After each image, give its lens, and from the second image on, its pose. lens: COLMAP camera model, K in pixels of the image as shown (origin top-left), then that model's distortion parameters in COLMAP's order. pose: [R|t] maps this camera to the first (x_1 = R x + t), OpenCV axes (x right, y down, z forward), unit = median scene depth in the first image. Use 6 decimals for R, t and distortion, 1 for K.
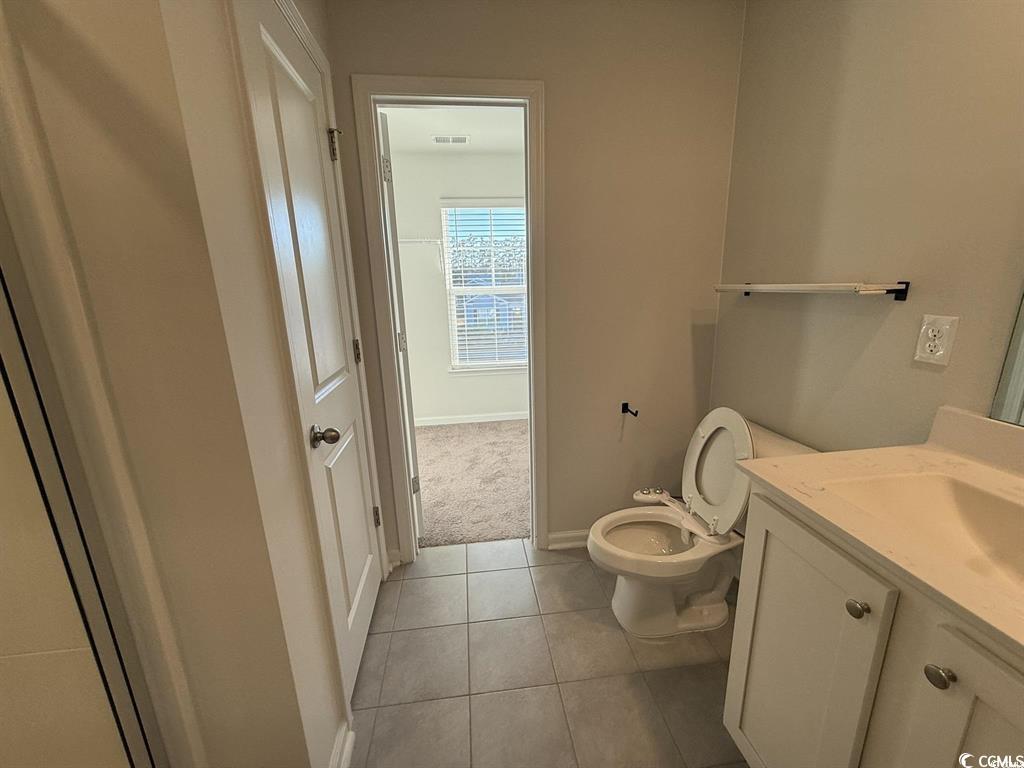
lens RADIAL K [[410.0, 0, 508.9], [0, 410.0, 383.0], [0, 0, 1]] dist [-0.002182, 0.001020]
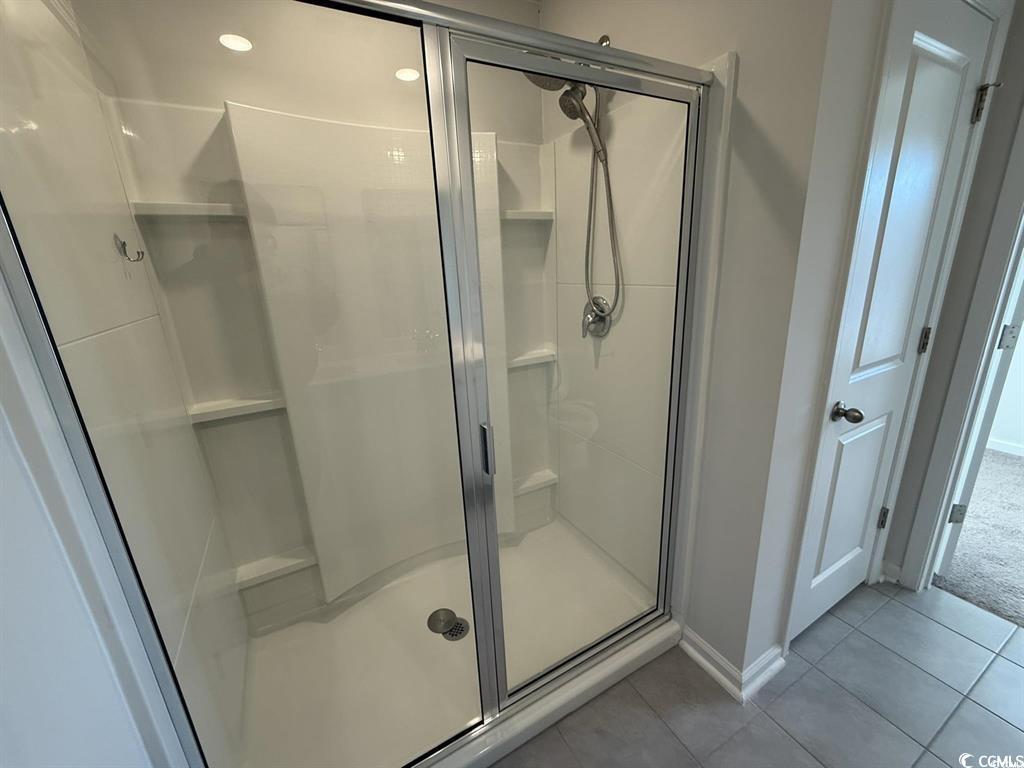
lens RADIAL K [[410.0, 0, 507.8], [0, 410.0, 384.5], [0, 0, 1]] dist [-0.002182, 0.001020]
pose [[0.371024, 0.268172, -0.889058, 0.108668], [-0.179947, 0.960010, 0.214478, -0.011533], [0.911021, 0.080407, 0.404444, -0.180748]]
